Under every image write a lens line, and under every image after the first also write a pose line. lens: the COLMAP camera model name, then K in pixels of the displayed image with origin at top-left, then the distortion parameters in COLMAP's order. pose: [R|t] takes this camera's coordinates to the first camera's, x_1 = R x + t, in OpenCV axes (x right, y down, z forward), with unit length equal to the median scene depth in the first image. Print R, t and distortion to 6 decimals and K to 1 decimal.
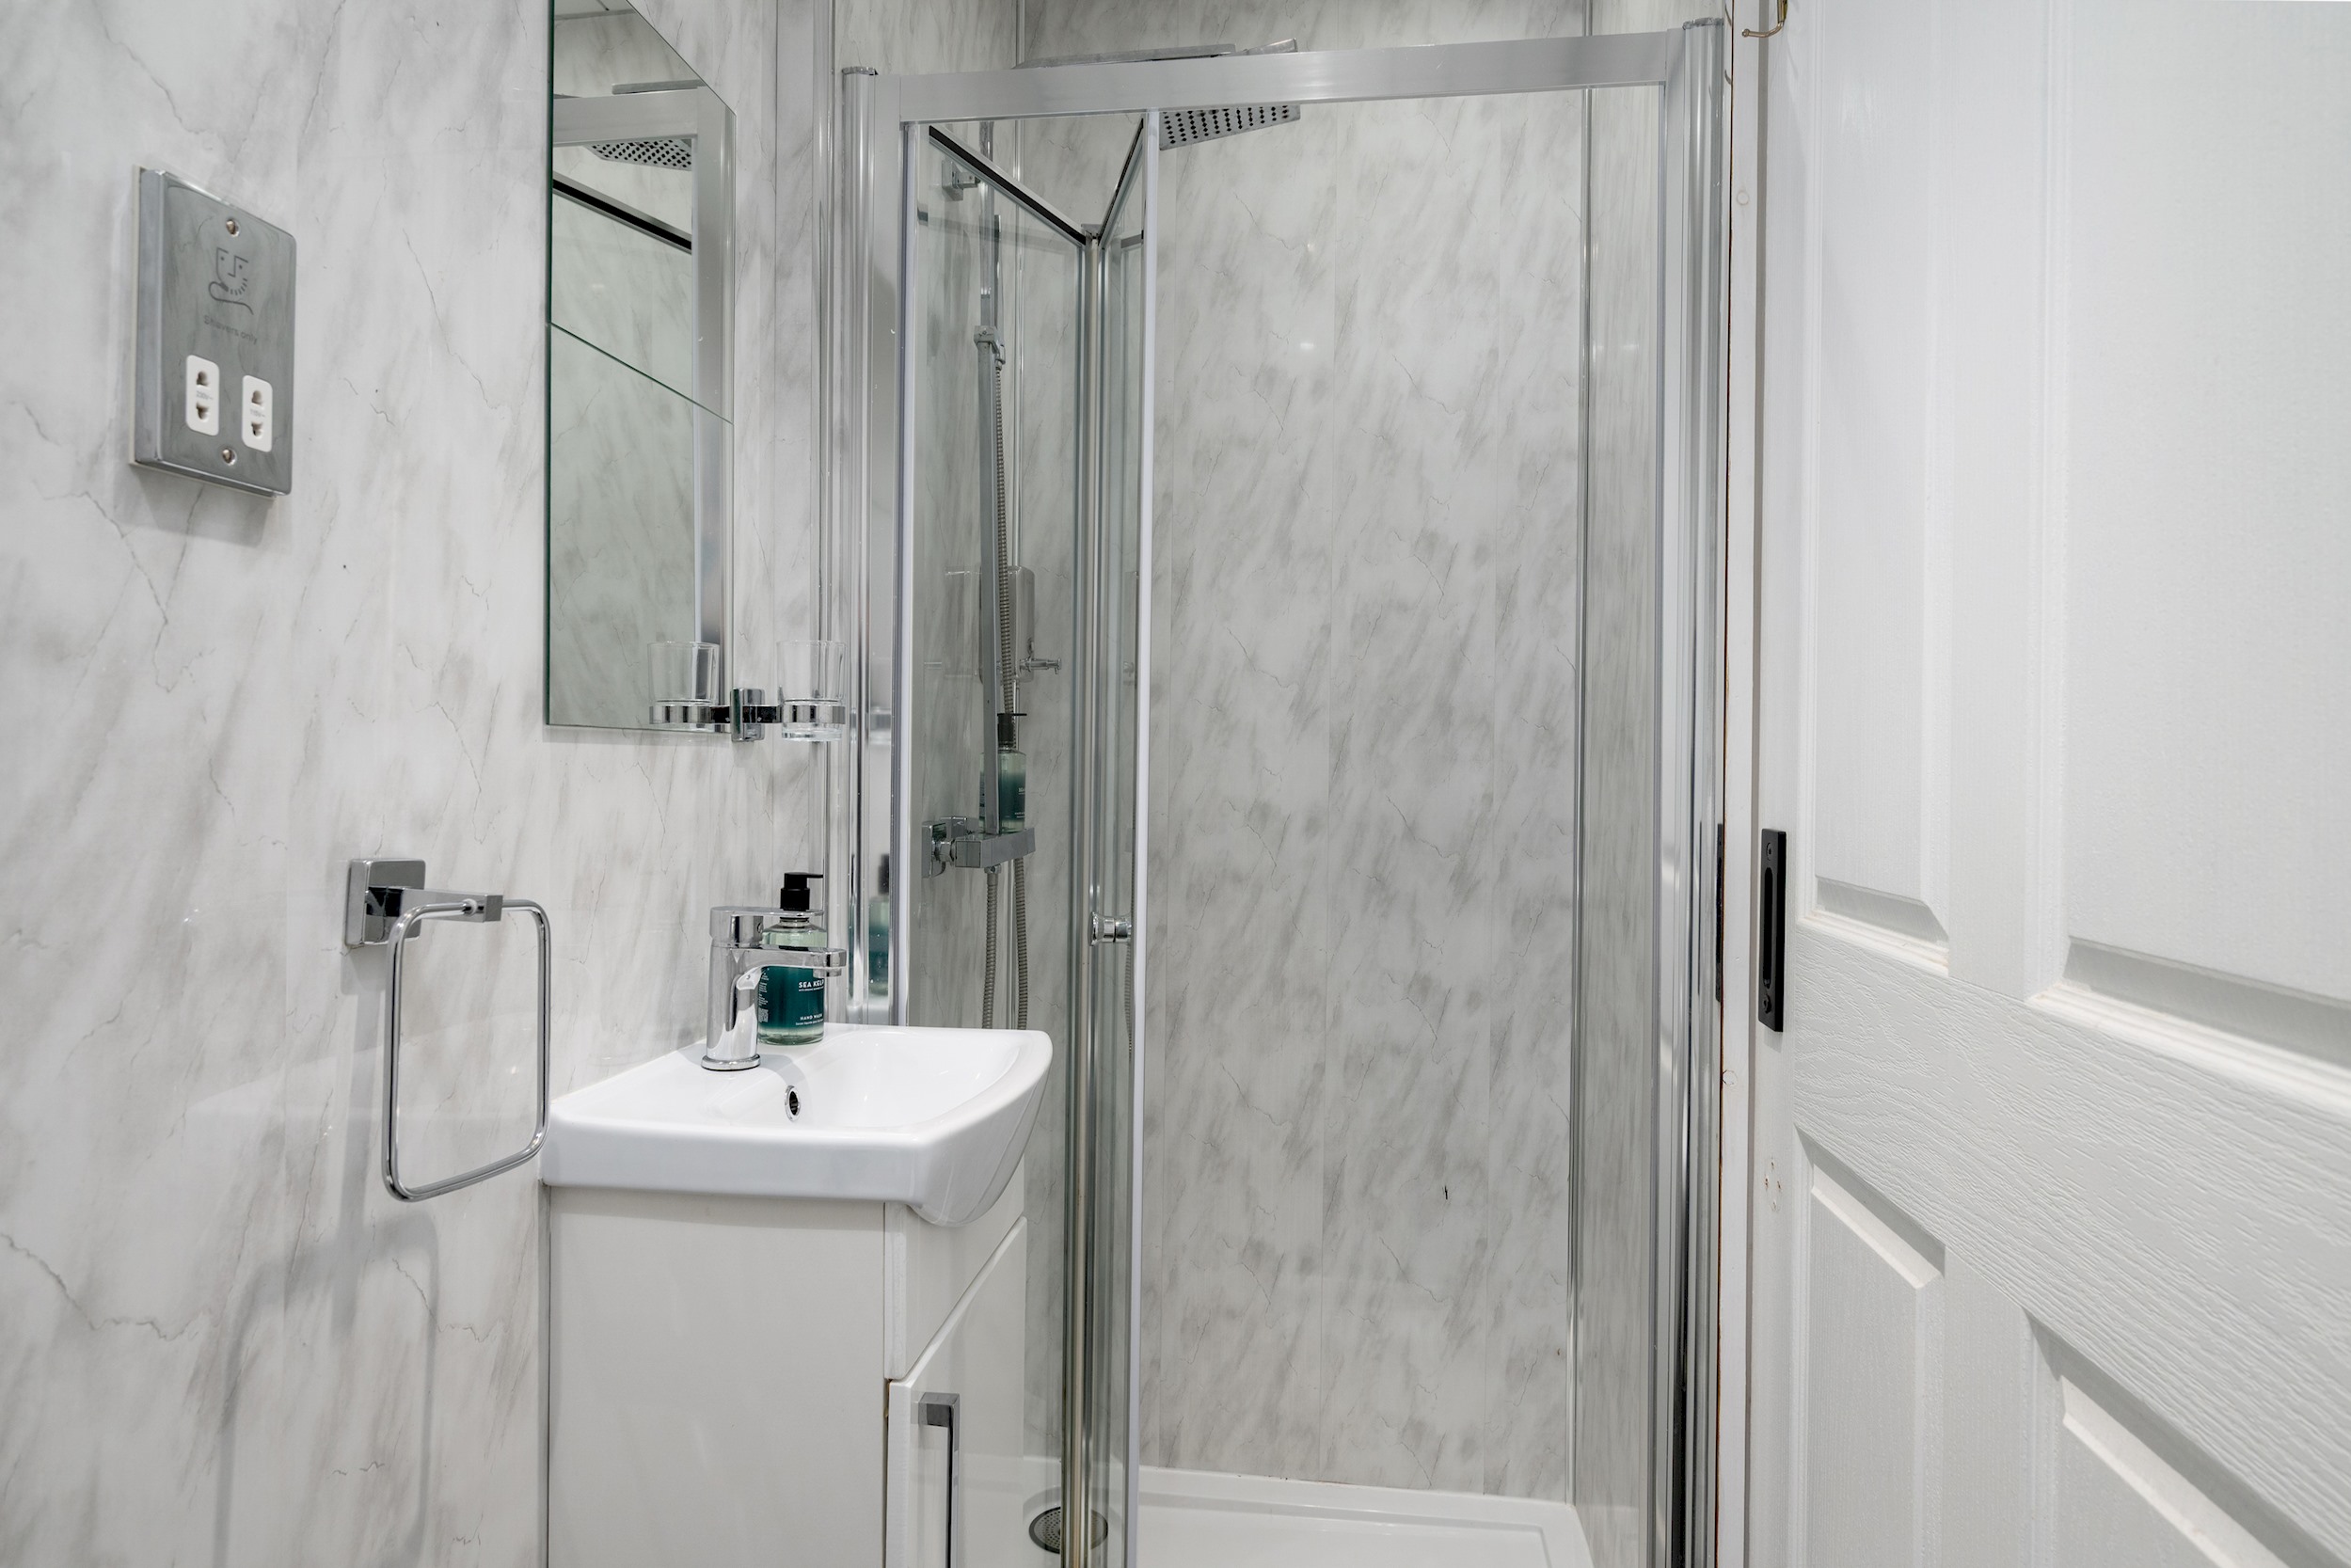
lens RADIAL K [[1319.4, 0, 1178.0], [0, 1319.4, 771.7], [0, 0, 1]] dist [-0.004842, -0.000934]
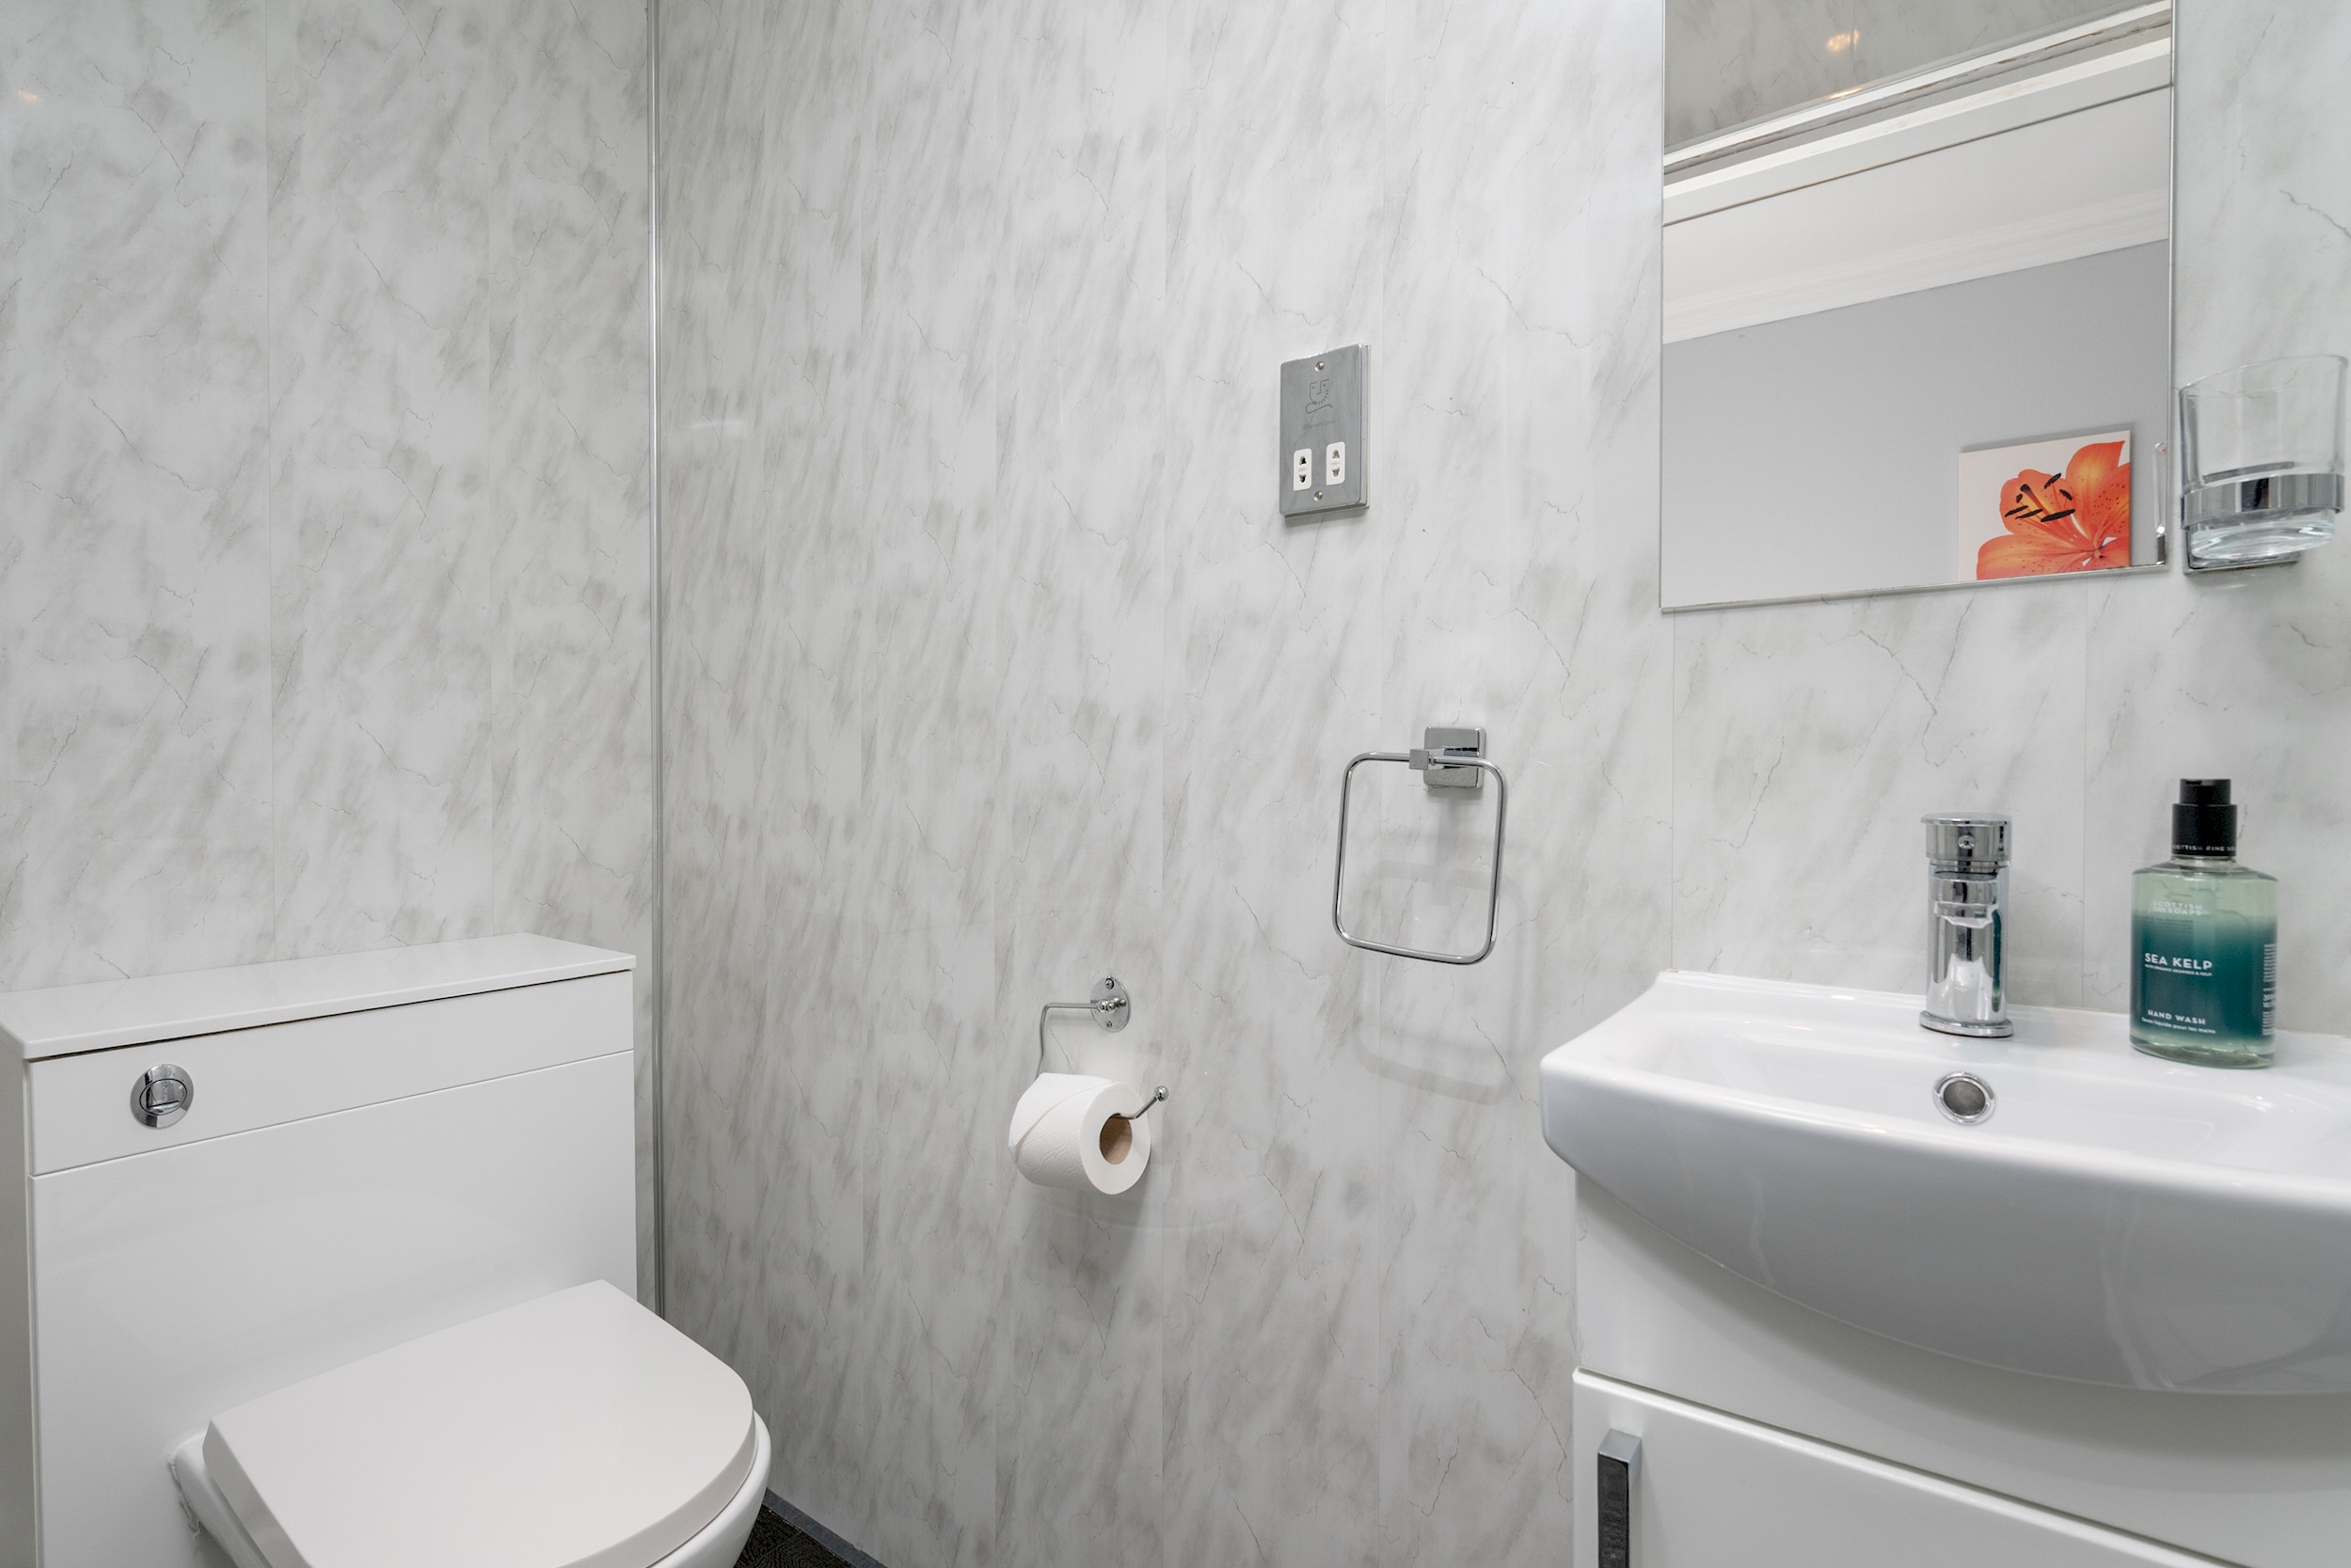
lens RADIAL K [[1051.5, 0, 1181.8], [0, 1051.5, 775.1], [0, 0, 1]] dist [-0.001787, -0.000249]
pose [[-0.471464, 0.002227, -0.881882, 0.610766], [-0.001074, 0.999995, 0.003100, 0.132114], [0.881884, 0.002409, -0.471459, 1.475527]]
